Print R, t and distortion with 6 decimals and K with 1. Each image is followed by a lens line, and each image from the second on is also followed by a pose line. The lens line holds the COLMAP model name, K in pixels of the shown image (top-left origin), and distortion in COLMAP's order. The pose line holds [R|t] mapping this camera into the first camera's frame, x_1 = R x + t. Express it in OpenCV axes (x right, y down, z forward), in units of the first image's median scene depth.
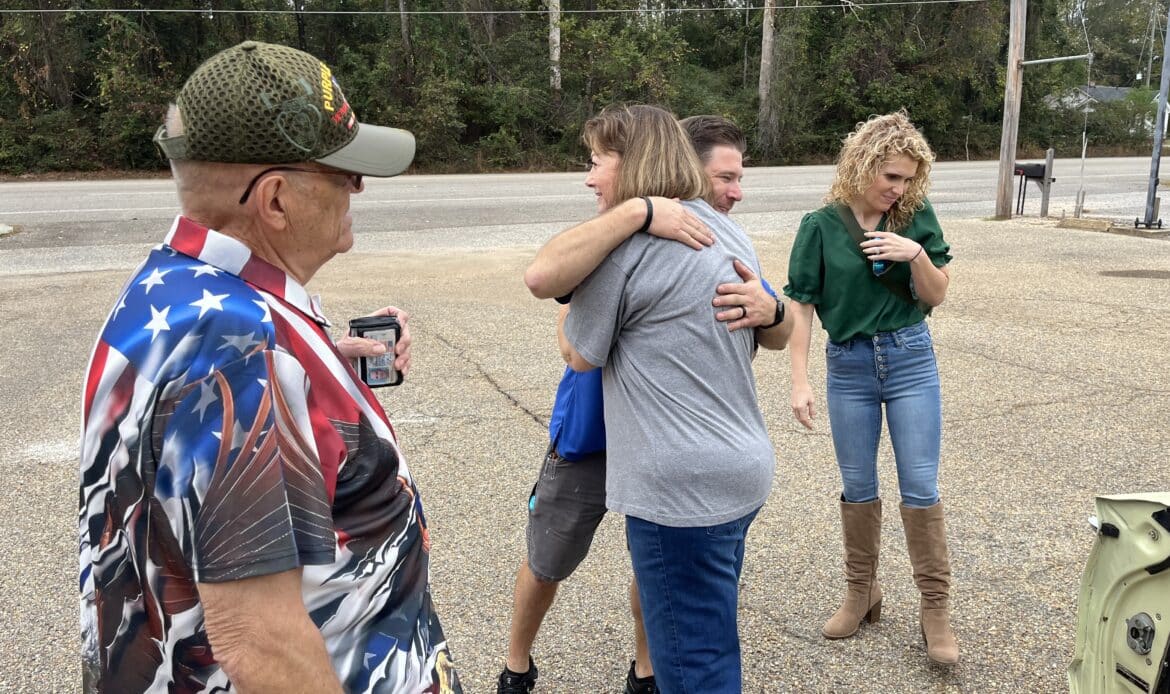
lens RADIAL K [[881.9, 0, 592.3], [0, 881.9, 328.8], [0, 0, 1]] dist [0.073000, -0.094289]
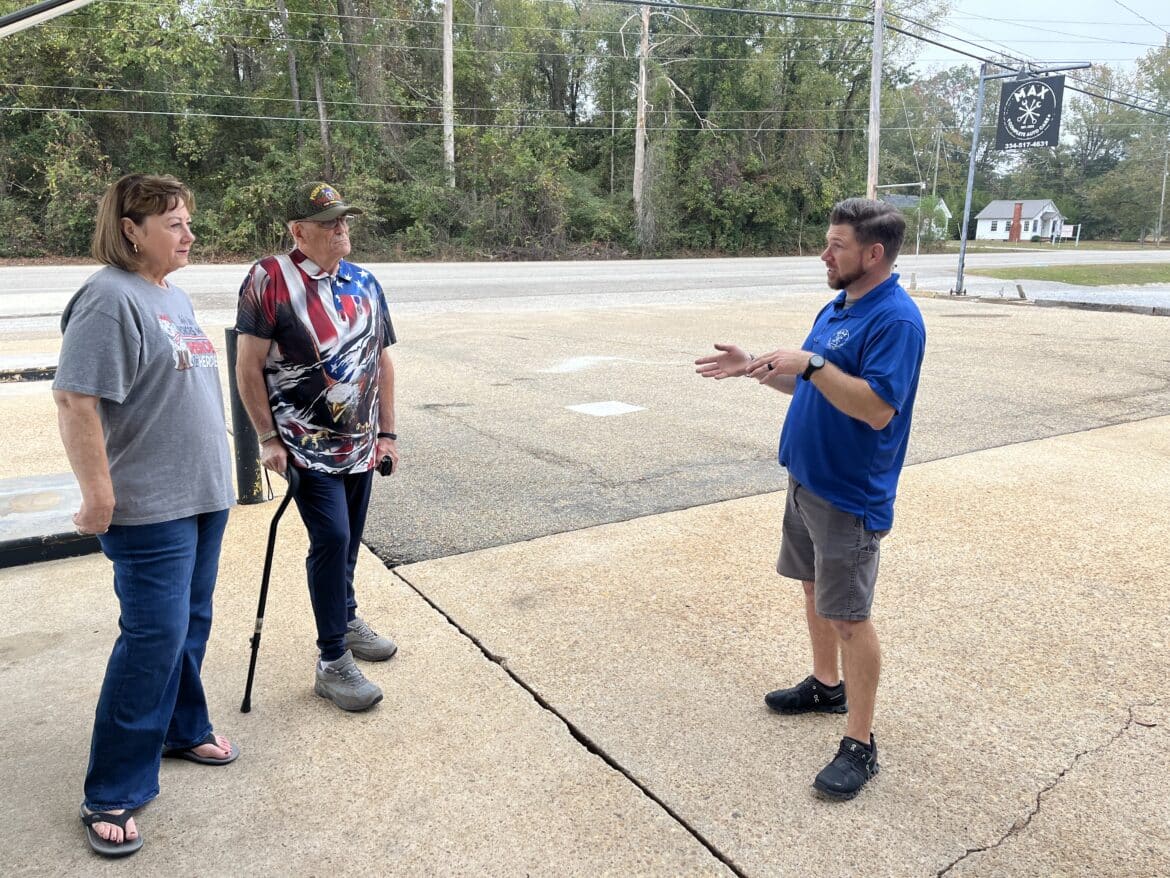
lens RADIAL K [[882.1, 0, 589.8], [0, 882.1, 435.1], [0, 0, 1]] dist [0.079176, -0.108361]
pose [[0.980961, -0.030992, 0.191717, -0.105922], [0.028832, 0.999486, 0.014042, 0.030621], [-0.192053, -0.008247, 0.981350, -0.136479]]
